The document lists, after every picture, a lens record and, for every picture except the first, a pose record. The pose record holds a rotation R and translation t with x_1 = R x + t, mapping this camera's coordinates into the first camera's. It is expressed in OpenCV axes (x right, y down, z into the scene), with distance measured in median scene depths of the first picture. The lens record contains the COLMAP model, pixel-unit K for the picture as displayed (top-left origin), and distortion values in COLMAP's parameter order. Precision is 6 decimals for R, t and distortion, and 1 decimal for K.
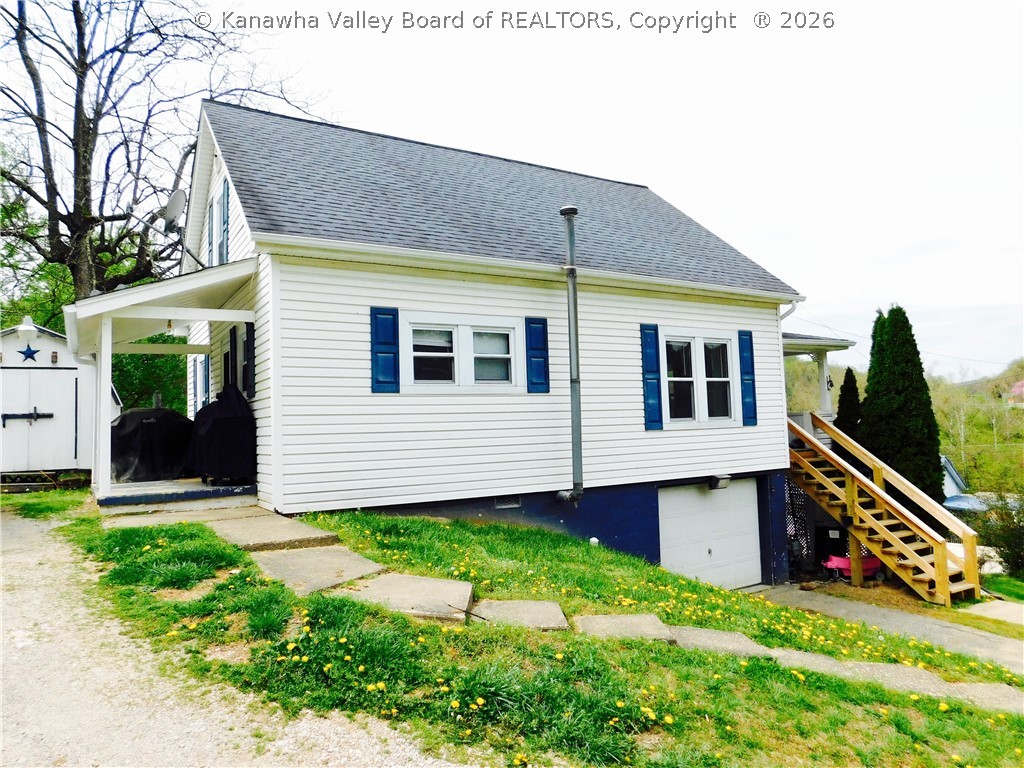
lens RADIAL K [[688.6, 0, 512.0], [0, 688.6, 384.0], [0, 0, 1]] dist [0.000591, 0.001491]
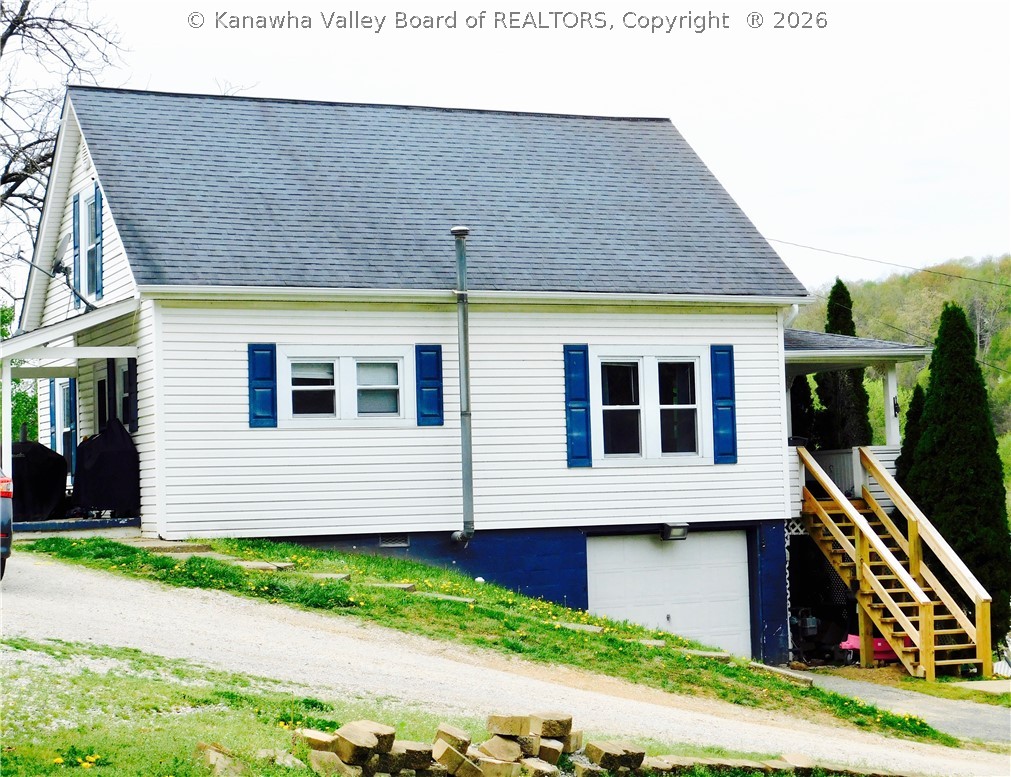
lens RADIAL K [[2059.1, 0, 505.5], [0, 2059.1, 388.5], [0, 0, 1]] dist [0.266884, -0.139594]
pose [[0.989491, -0.002235, -0.144575, 0.544328], [0.004241, 0.999899, 0.013572, -0.075113], [0.144530, -0.014043, 0.989401, -1.751123]]
